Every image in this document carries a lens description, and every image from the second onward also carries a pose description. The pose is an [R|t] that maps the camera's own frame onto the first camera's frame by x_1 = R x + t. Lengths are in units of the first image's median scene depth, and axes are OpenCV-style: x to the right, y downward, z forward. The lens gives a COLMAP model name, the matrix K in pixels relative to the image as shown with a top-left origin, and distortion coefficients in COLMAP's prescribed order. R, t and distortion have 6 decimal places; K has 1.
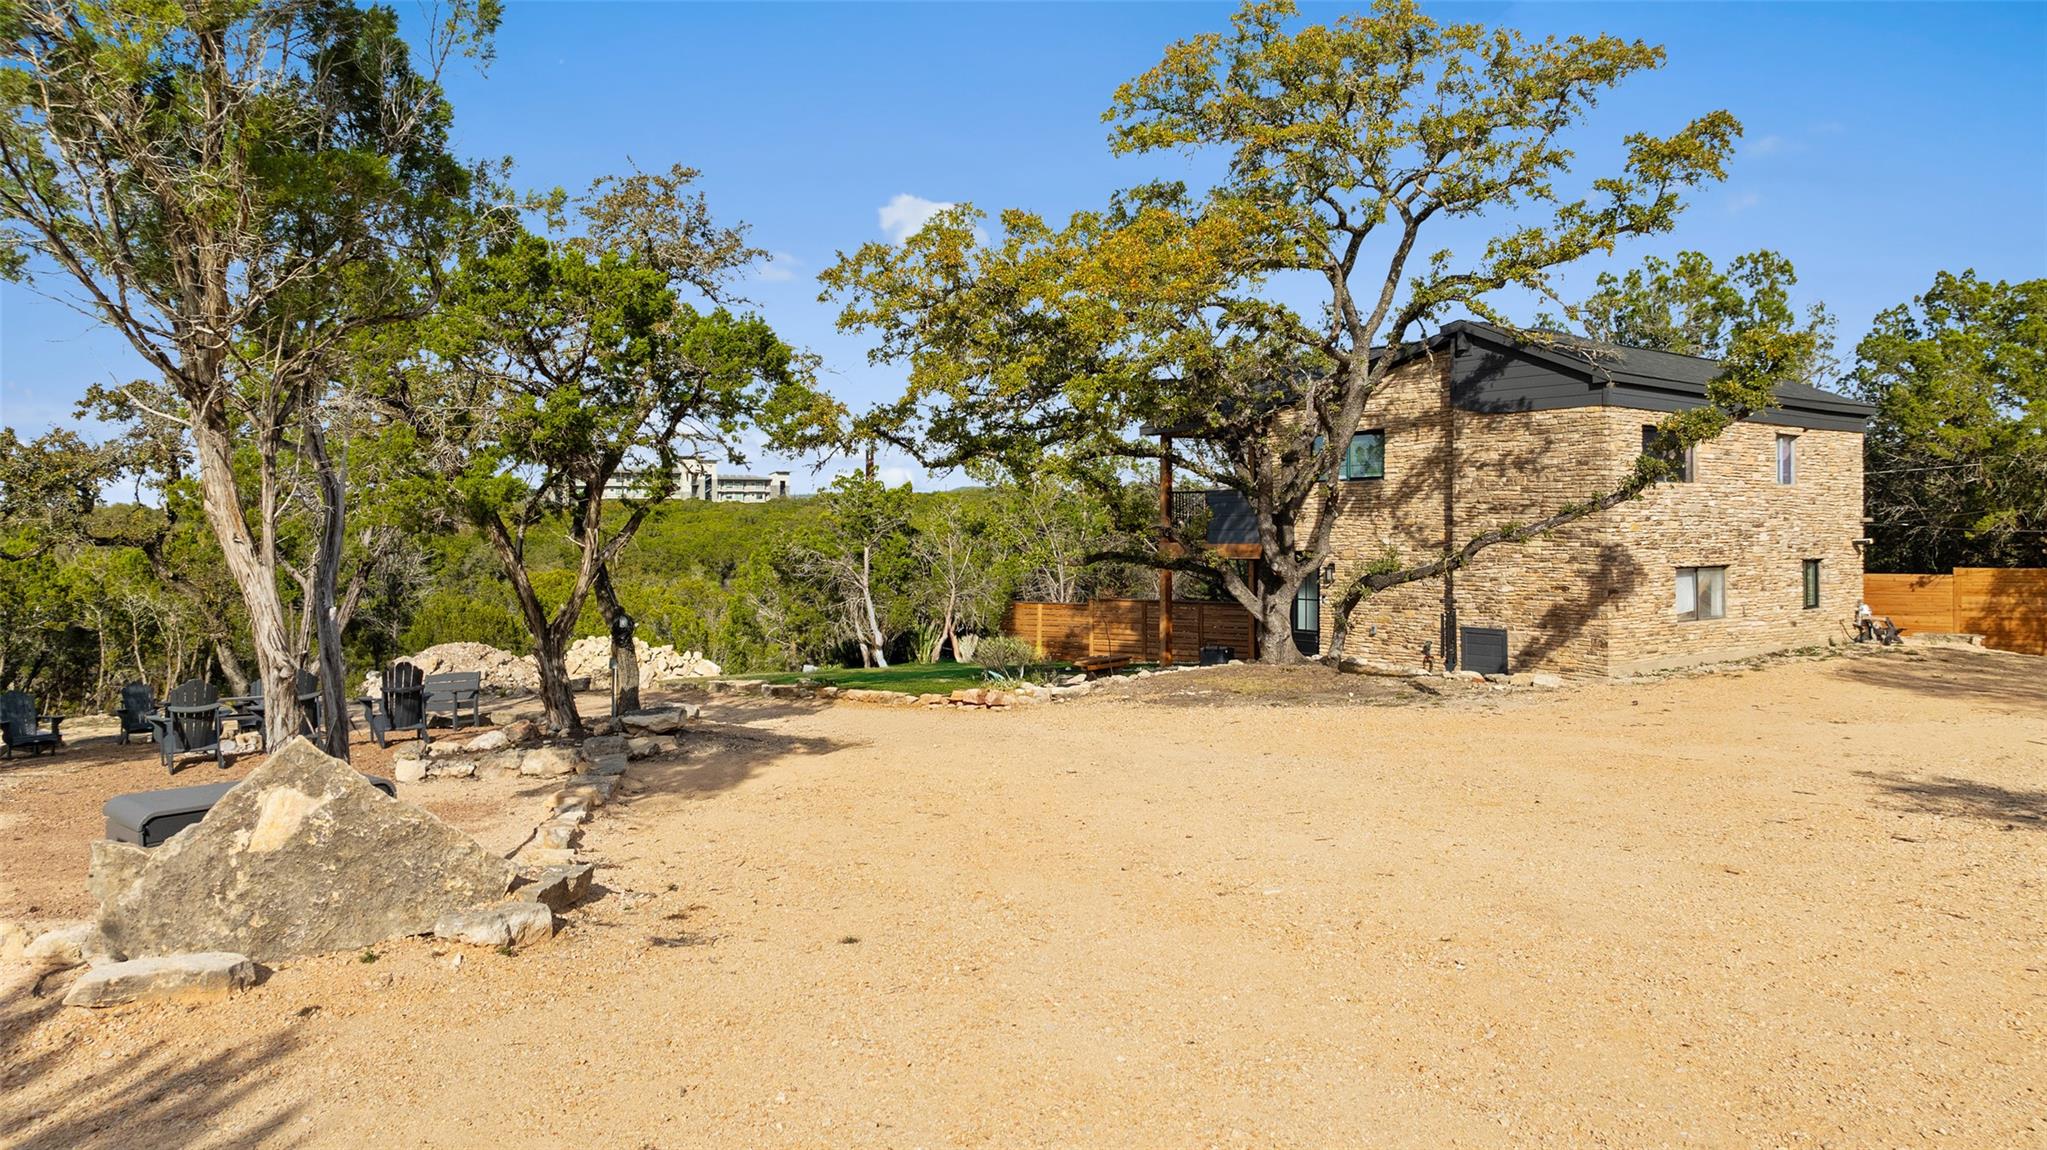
lens RADIAL K [[1437.4, 0, 1023.1], [0, 1437.4, 572.5], [0, 0, 1]] dist [-0.025544, 0.016906]
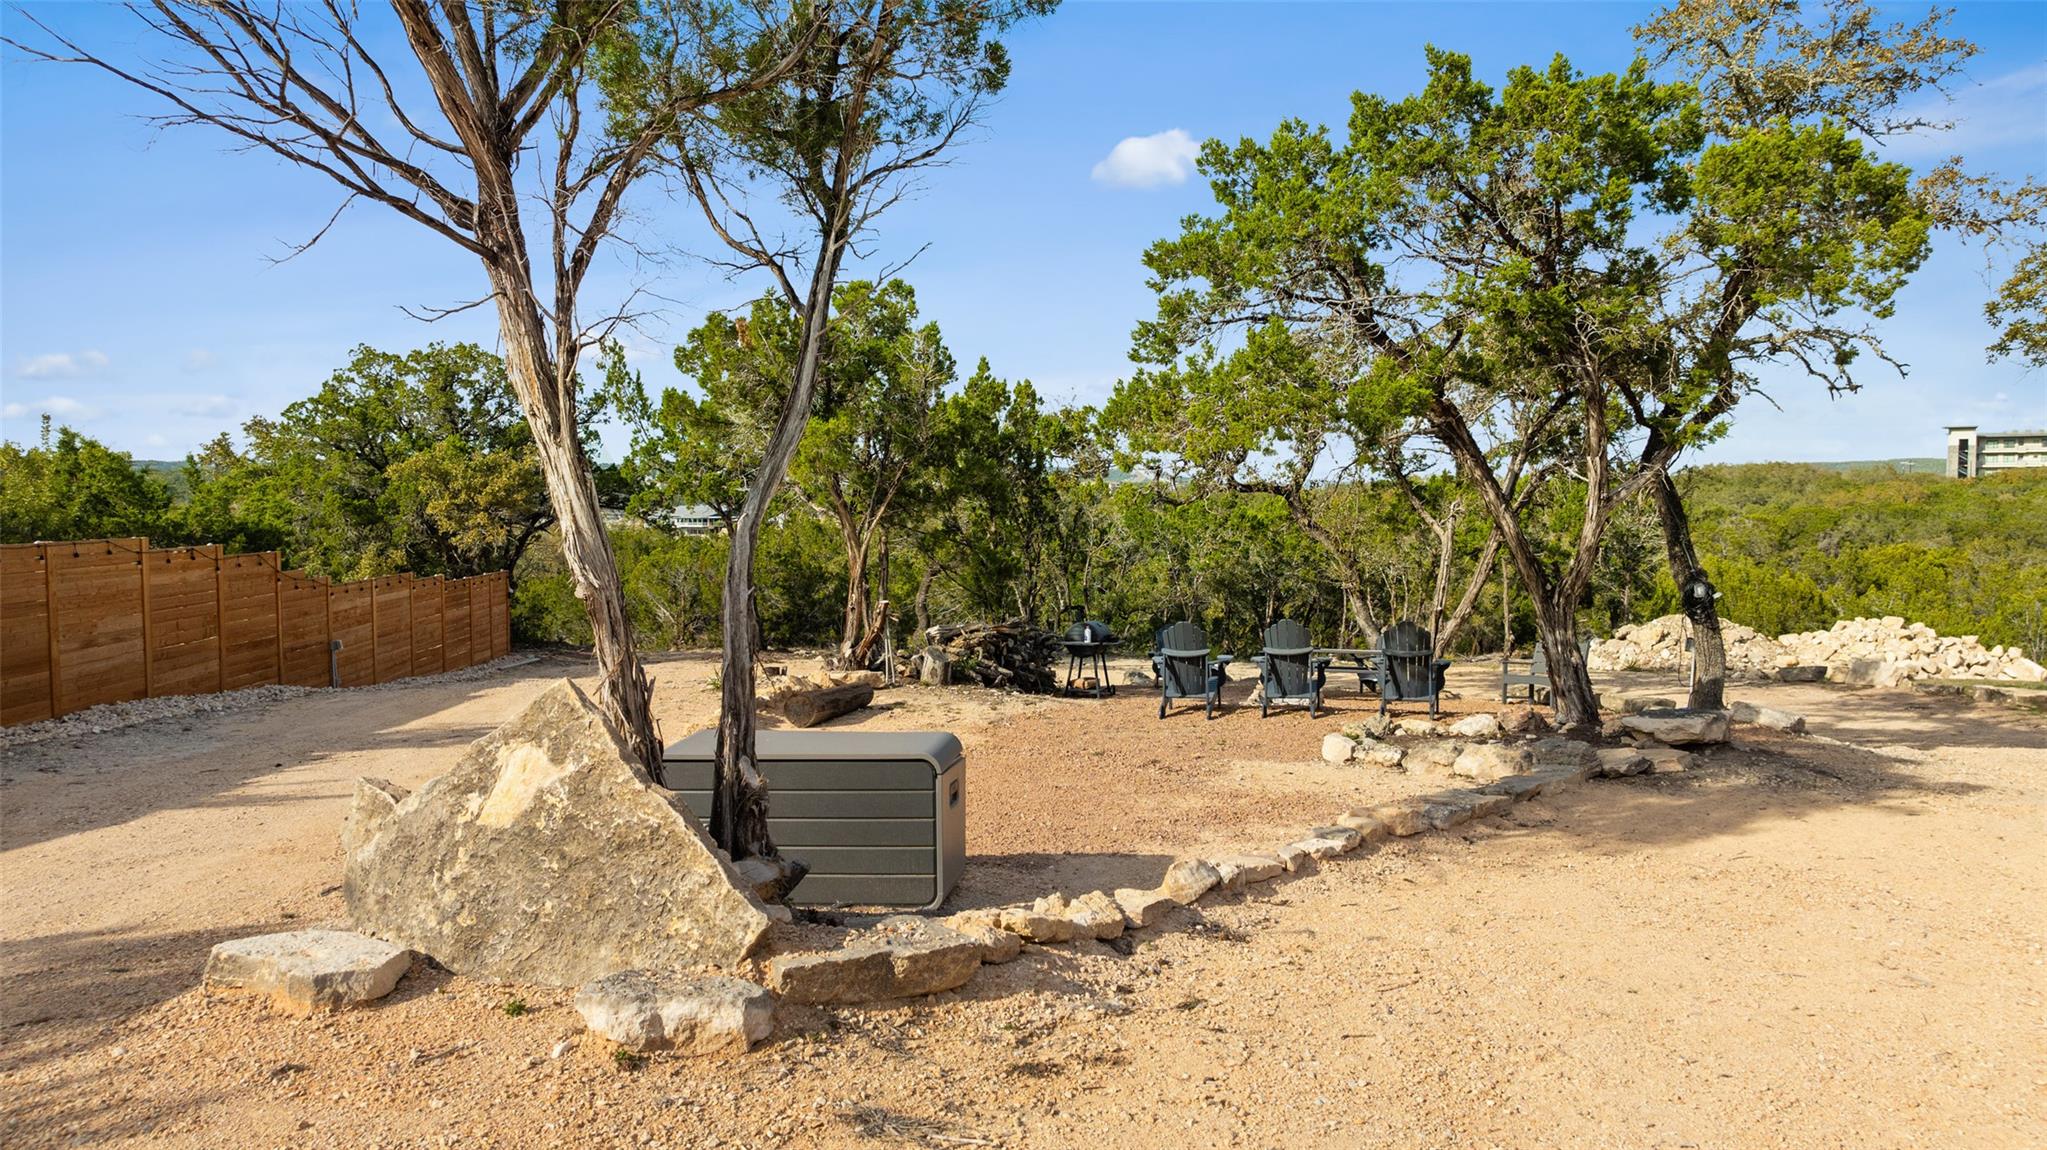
lens RADIAL K [[1437.4, 0, 1022.9], [0, 1437.4, 581.3], [0, 0, 1]] dist [-0.025544, 0.016906]
pose [[0.628076, 0.049002, -0.776607, 0.211591], [-0.028407, 0.998794, 0.040047, 0.028828], [0.777633, -0.003091, 0.628711, 0.728468]]
